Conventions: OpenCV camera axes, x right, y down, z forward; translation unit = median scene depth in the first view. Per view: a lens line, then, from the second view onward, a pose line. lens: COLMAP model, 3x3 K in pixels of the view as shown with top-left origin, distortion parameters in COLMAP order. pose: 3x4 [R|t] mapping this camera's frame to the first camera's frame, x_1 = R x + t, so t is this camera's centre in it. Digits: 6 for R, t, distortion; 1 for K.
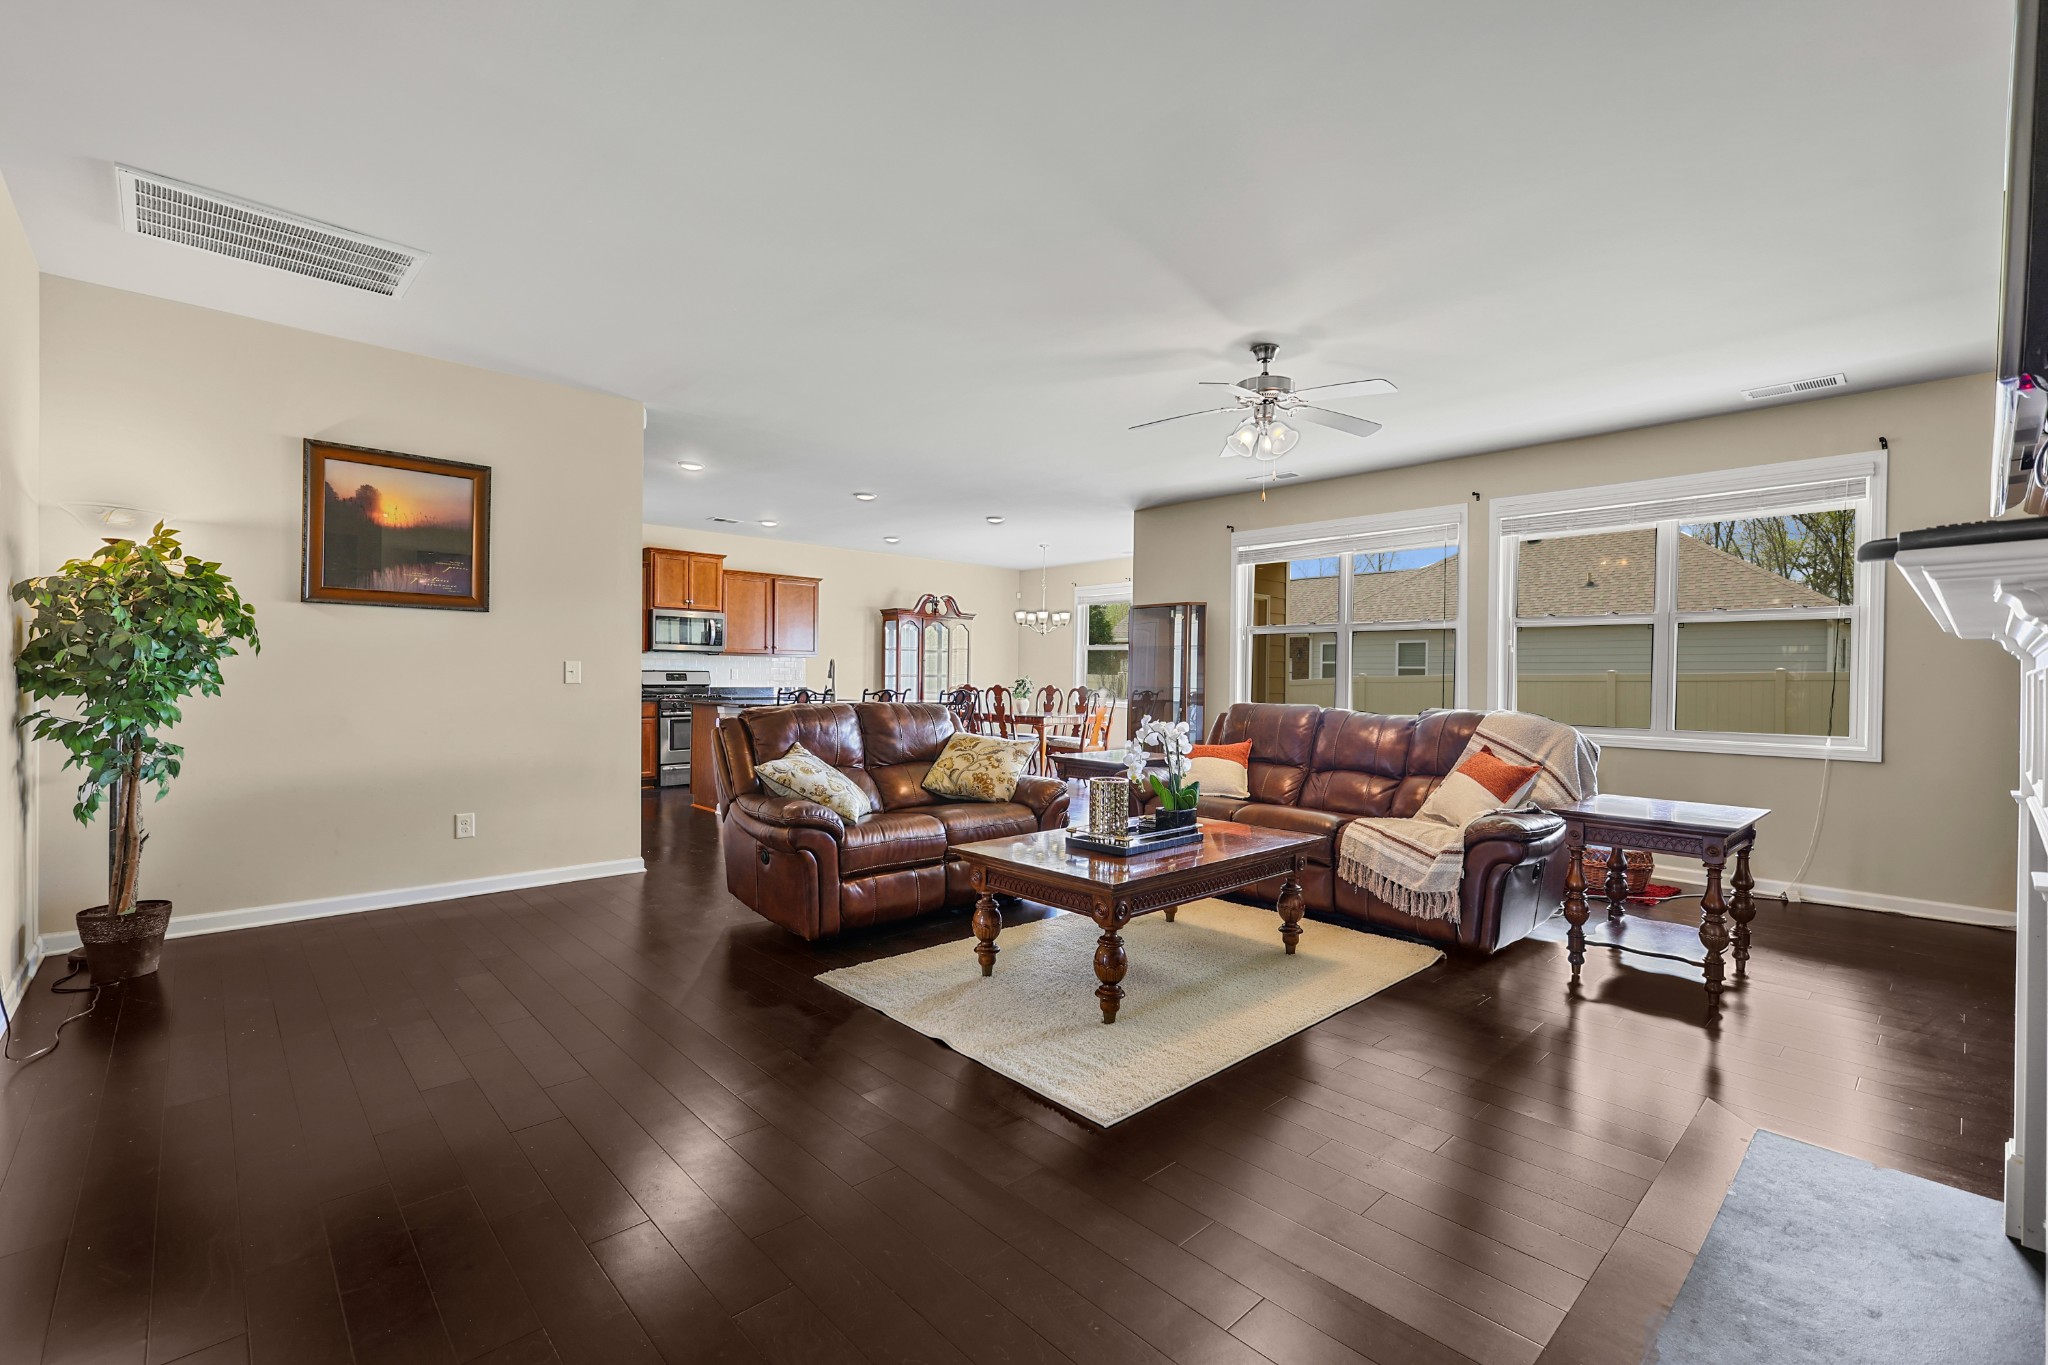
lens RADIAL K [[888.6, 0, 1027.0], [0, 888.6, 680.8], [0, 0, 1]] dist [0.003191, 0.000343]
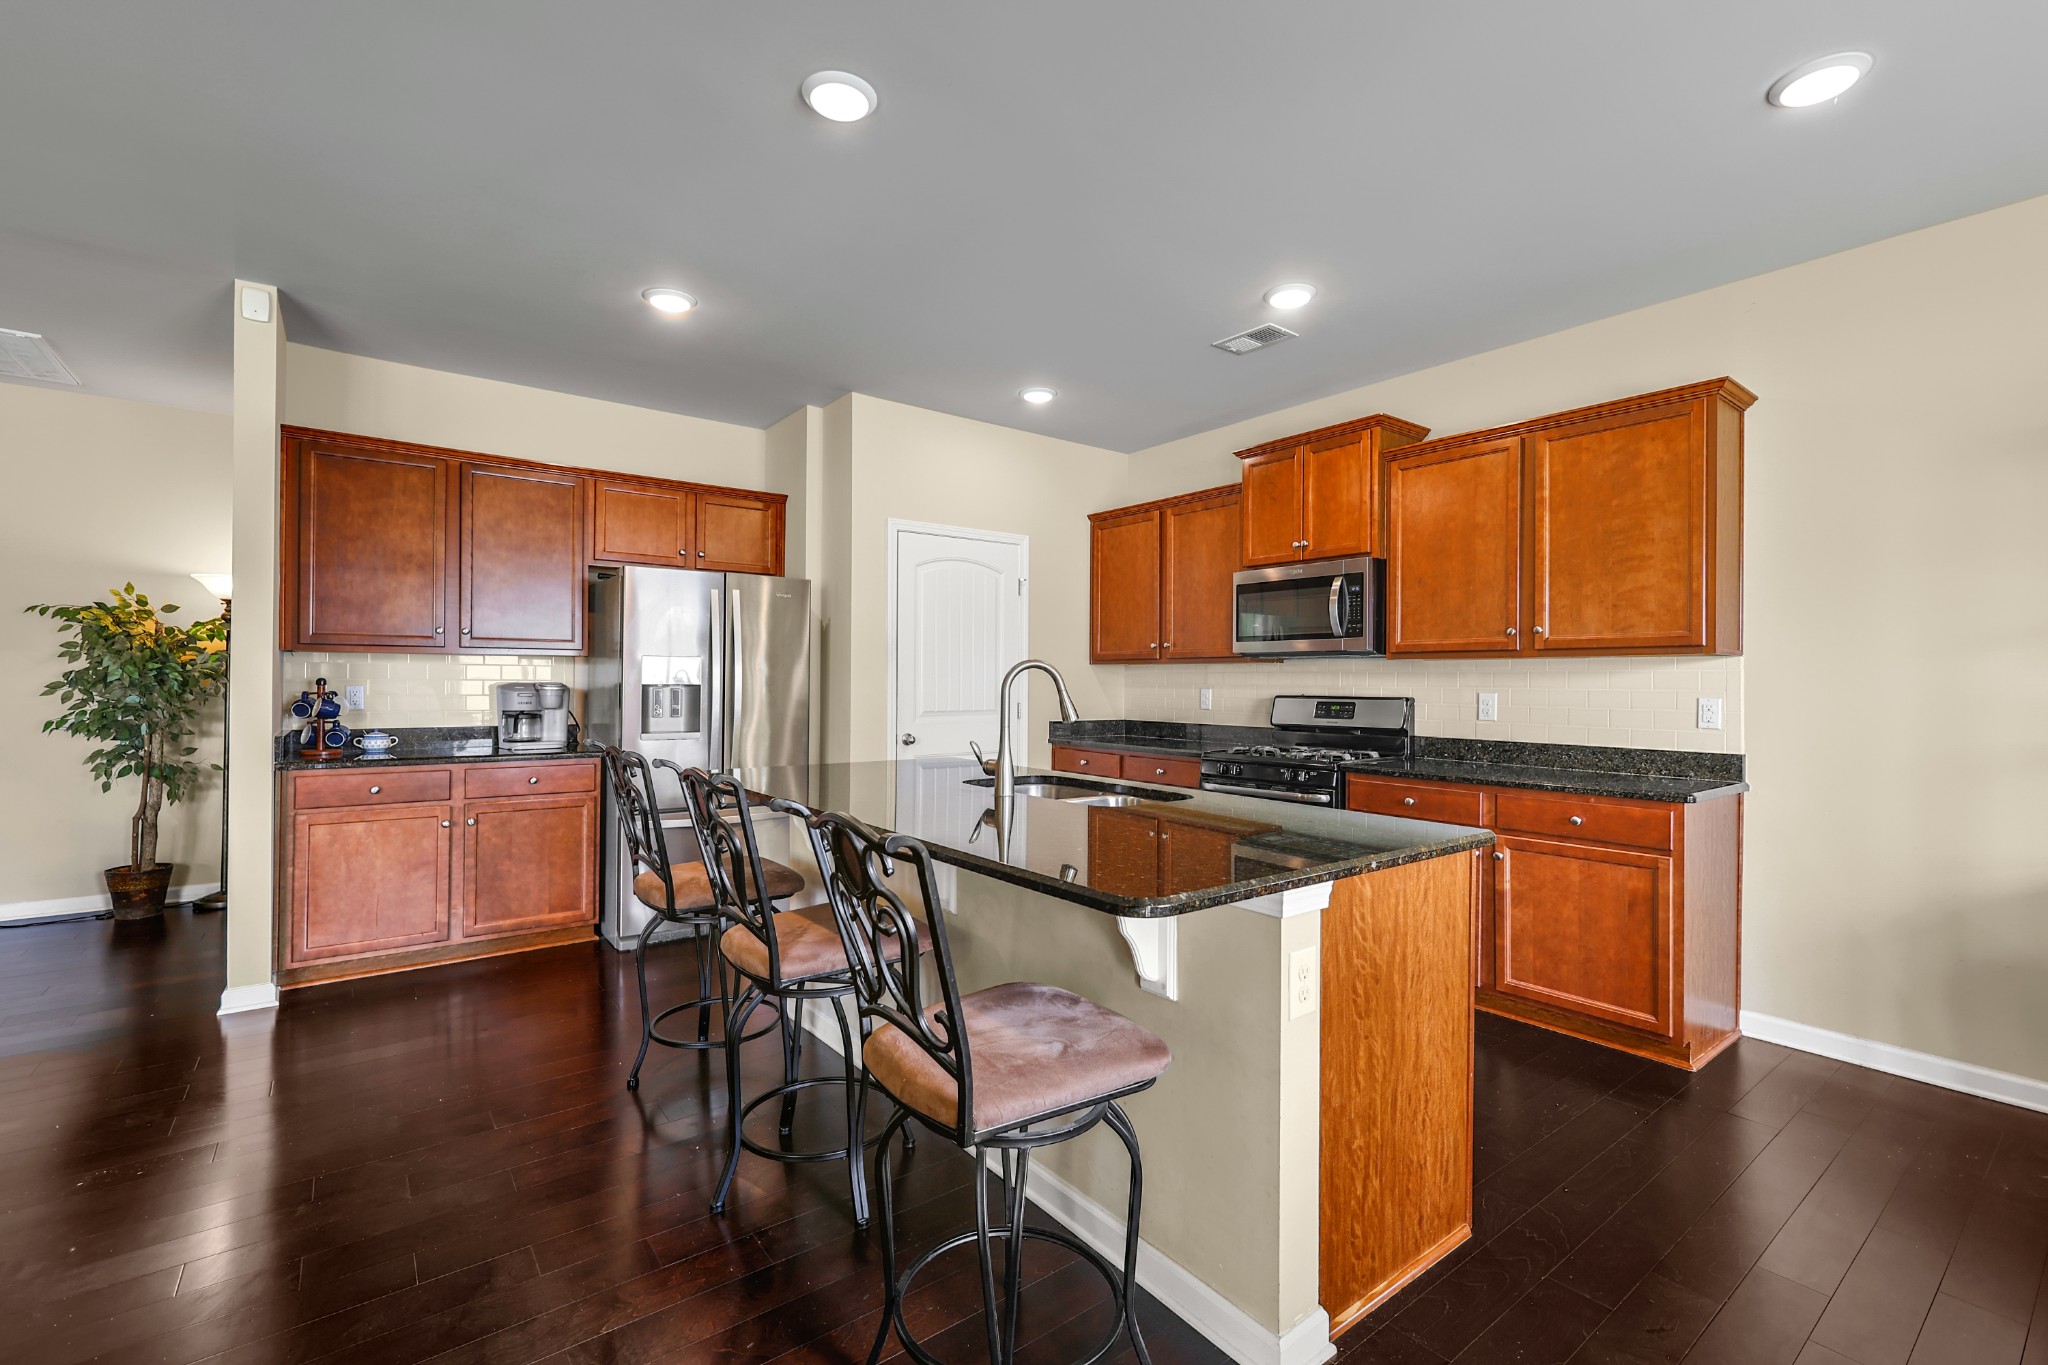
lens RADIAL K [[888.6, 0, 1027.0], [0, 888.6, 680.8], [0, 0, 1]] dist [0.003191, 0.000343]
pose [[-0.095900, -0.011430, -0.995325, 0.081725], [-0.014464, 0.999845, -0.010088, -0.012395], [0.995286, 0.013428, -0.096051, 0.881690]]
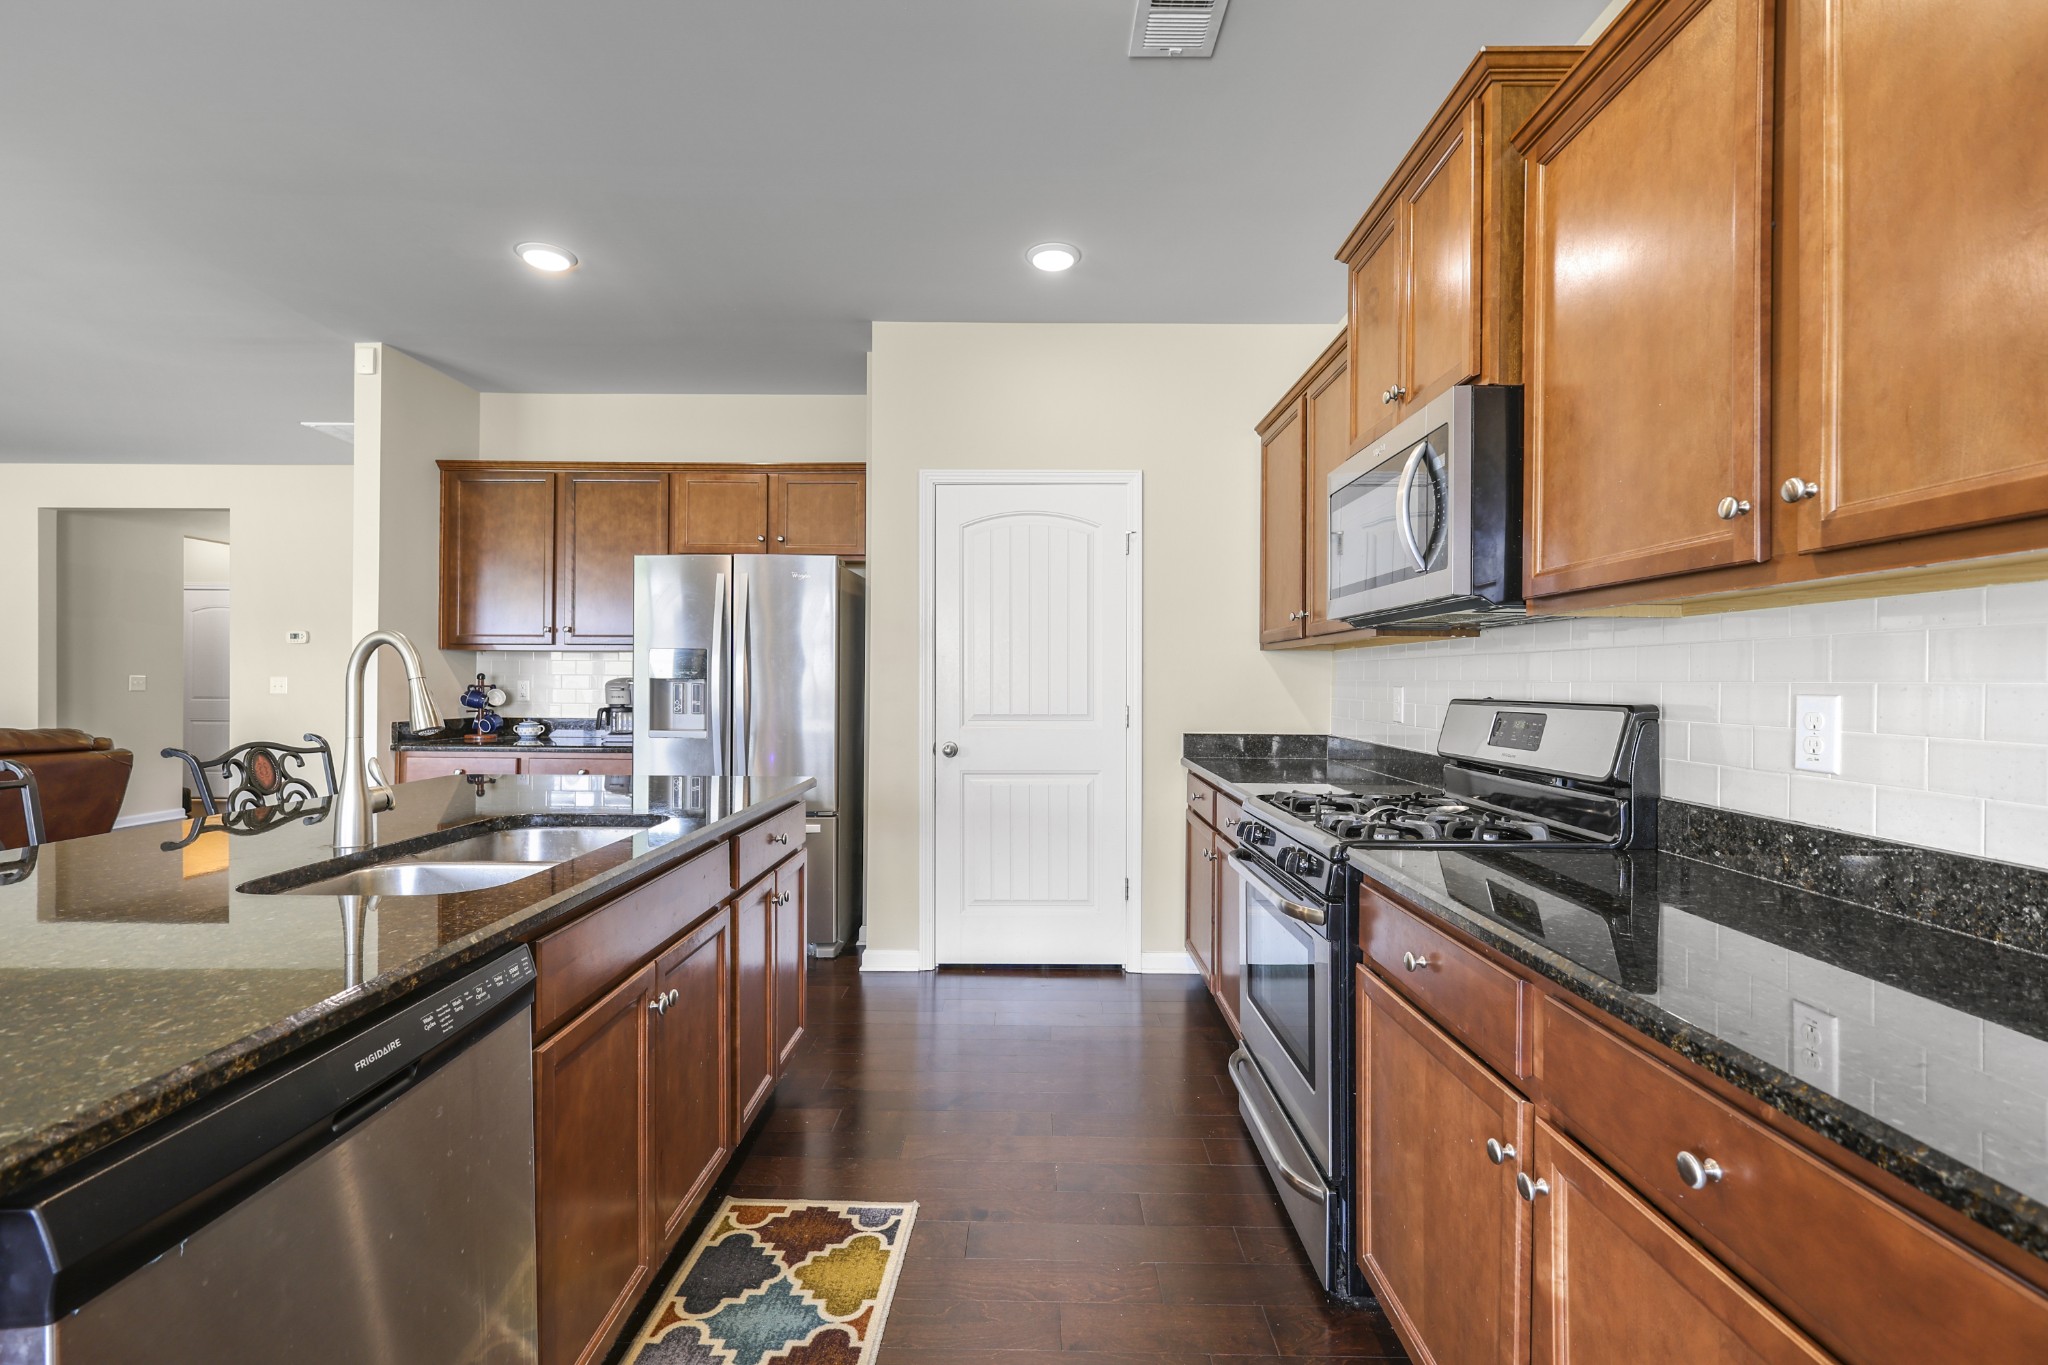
lens RADIAL K [[888.6, 0, 1027.0], [0, 888.6, 680.8], [0, 0, 1]] dist [0.003191, 0.000343]
pose [[-0.688772, -0.015991, -0.724802, -0.148725], [-0.019595, 0.999802, -0.003437, -0.013193], [0.724713, 0.011835, -0.688949, 1.060188]]
